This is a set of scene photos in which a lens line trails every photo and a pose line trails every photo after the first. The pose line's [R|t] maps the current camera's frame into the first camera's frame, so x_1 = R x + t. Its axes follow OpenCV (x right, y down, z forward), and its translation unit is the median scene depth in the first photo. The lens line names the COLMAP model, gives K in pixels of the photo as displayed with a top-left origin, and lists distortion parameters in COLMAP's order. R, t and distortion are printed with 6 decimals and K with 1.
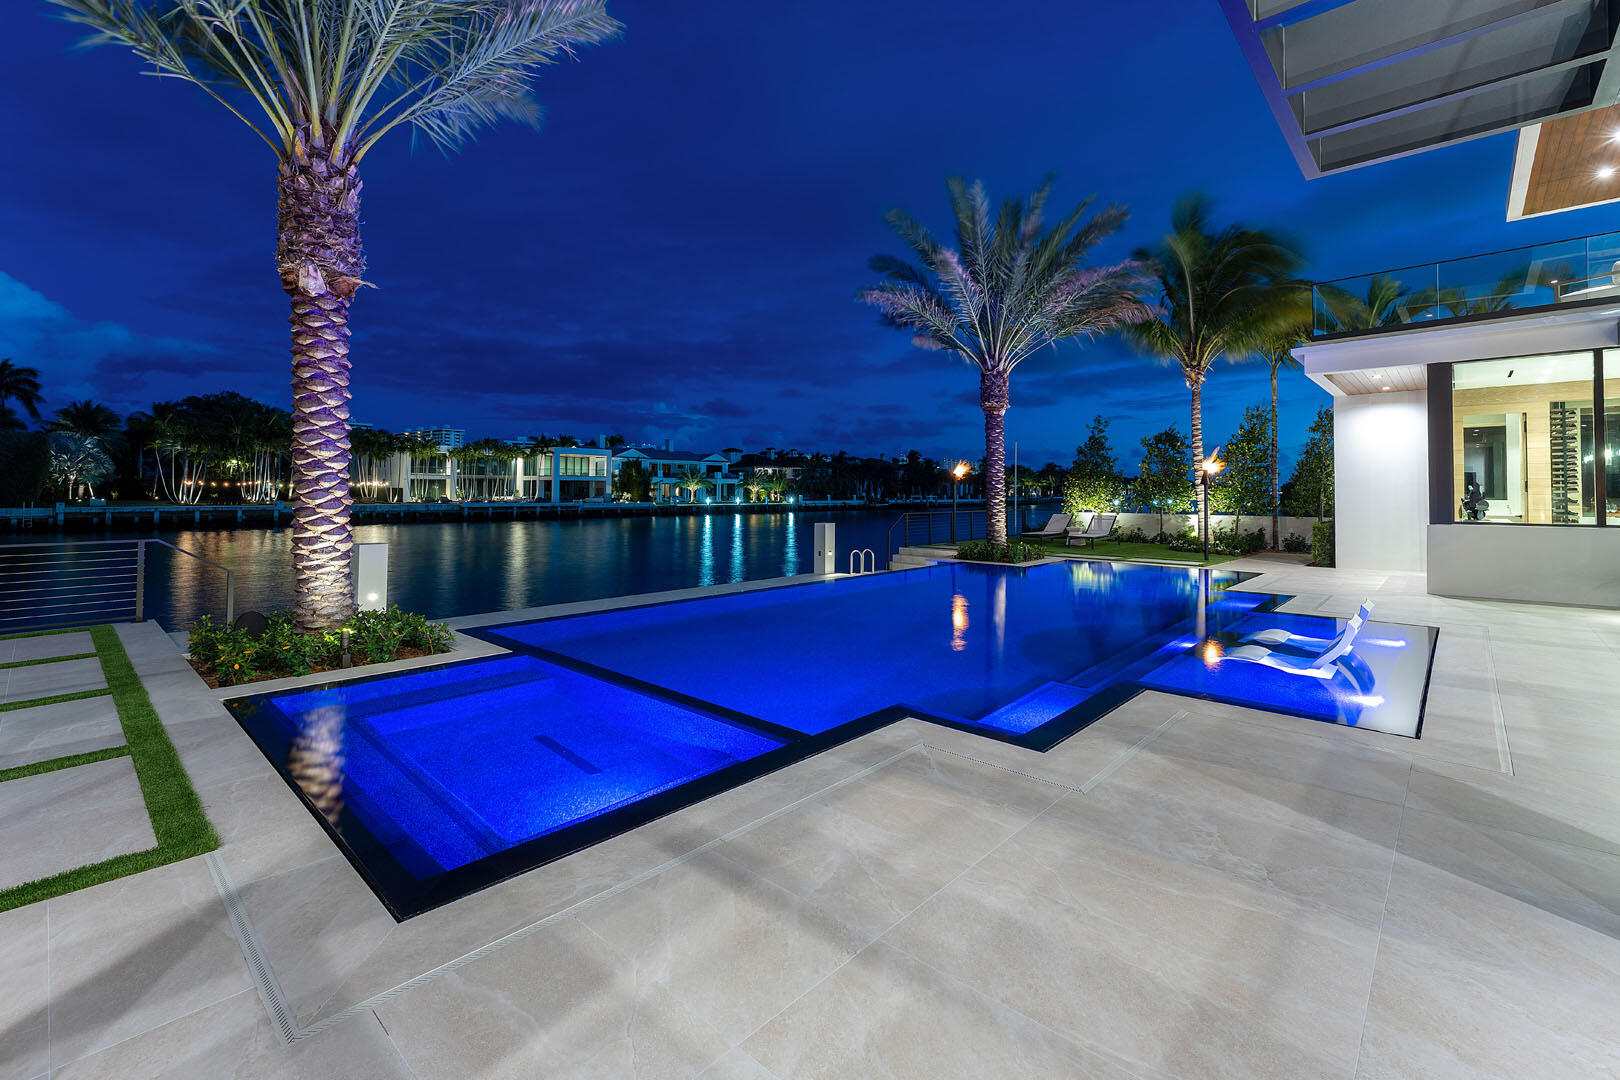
lens RADIAL K [[696.3, 0, 847.3], [0, 696.3, 470.3], [0, 0, 1]] dist [0.000300, 0.000224]
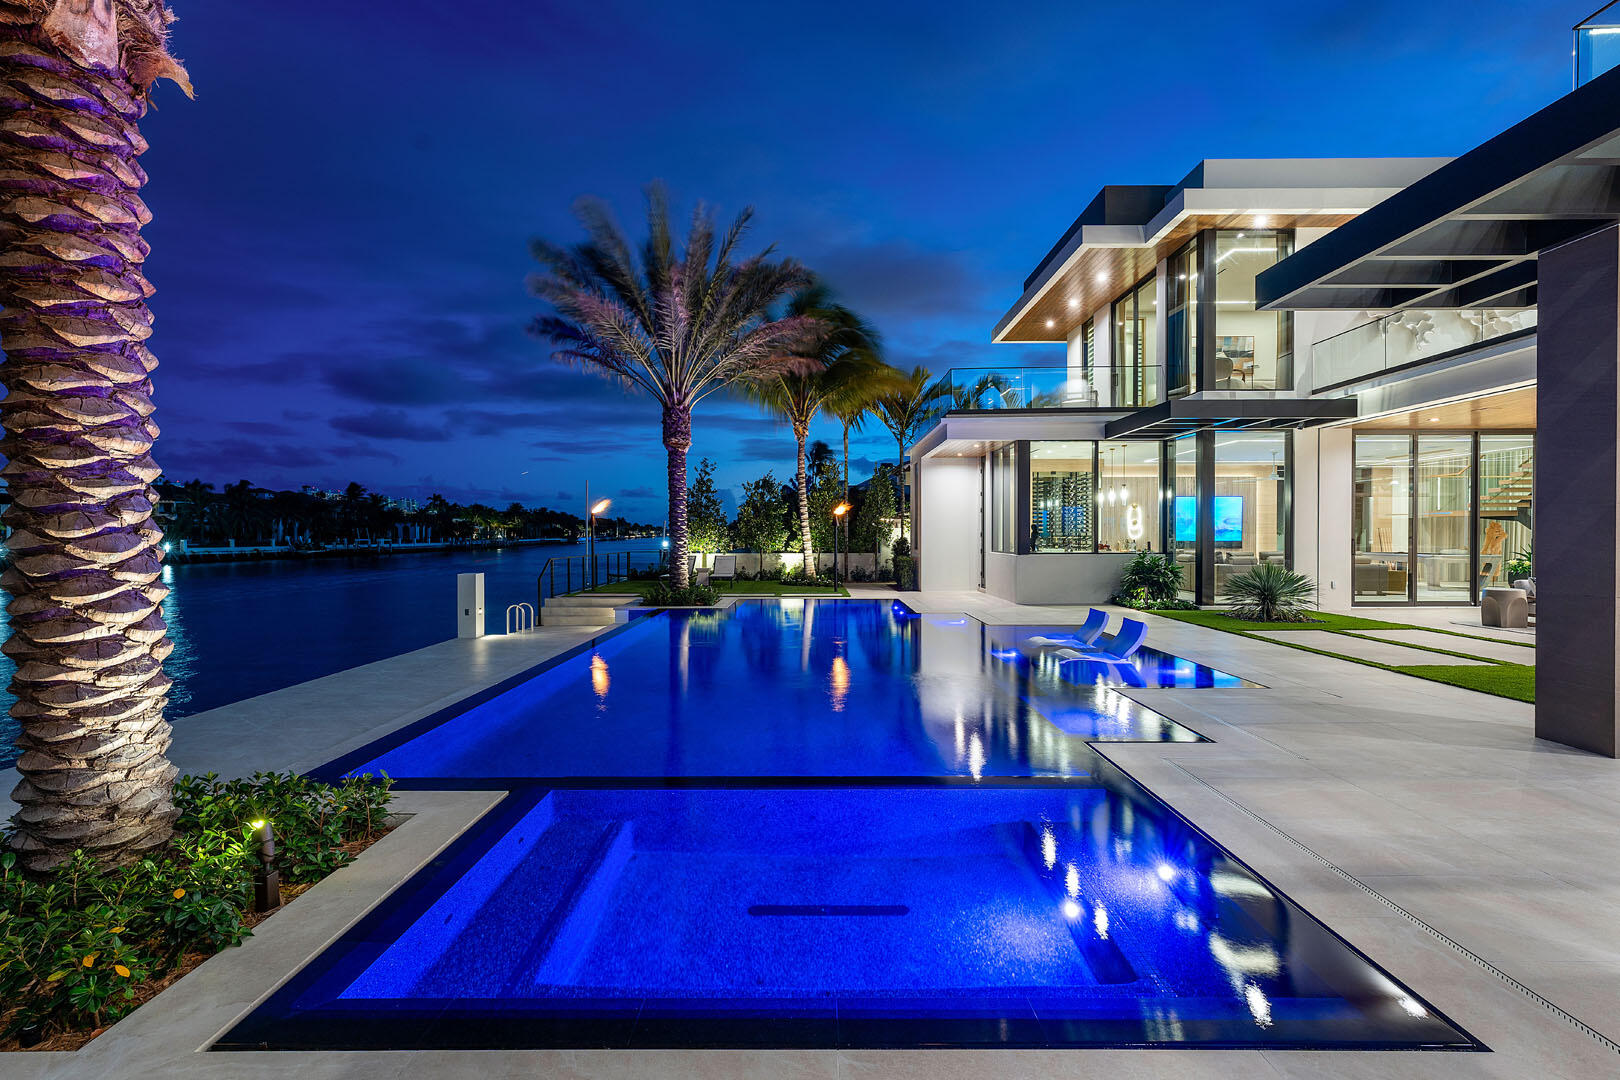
lens RADIAL K [[710.2, 0, 810.0], [0, 710.2, 540.0], [0, 0, 1]] dist [0.002639, 0.000974]
pose [[0.743147, -0.009604, 0.669059, -0.130185], [-0.016755, 0.999316, 0.032955, 0.002252], [-0.668918, -0.035700, 0.742478, 0.067305]]
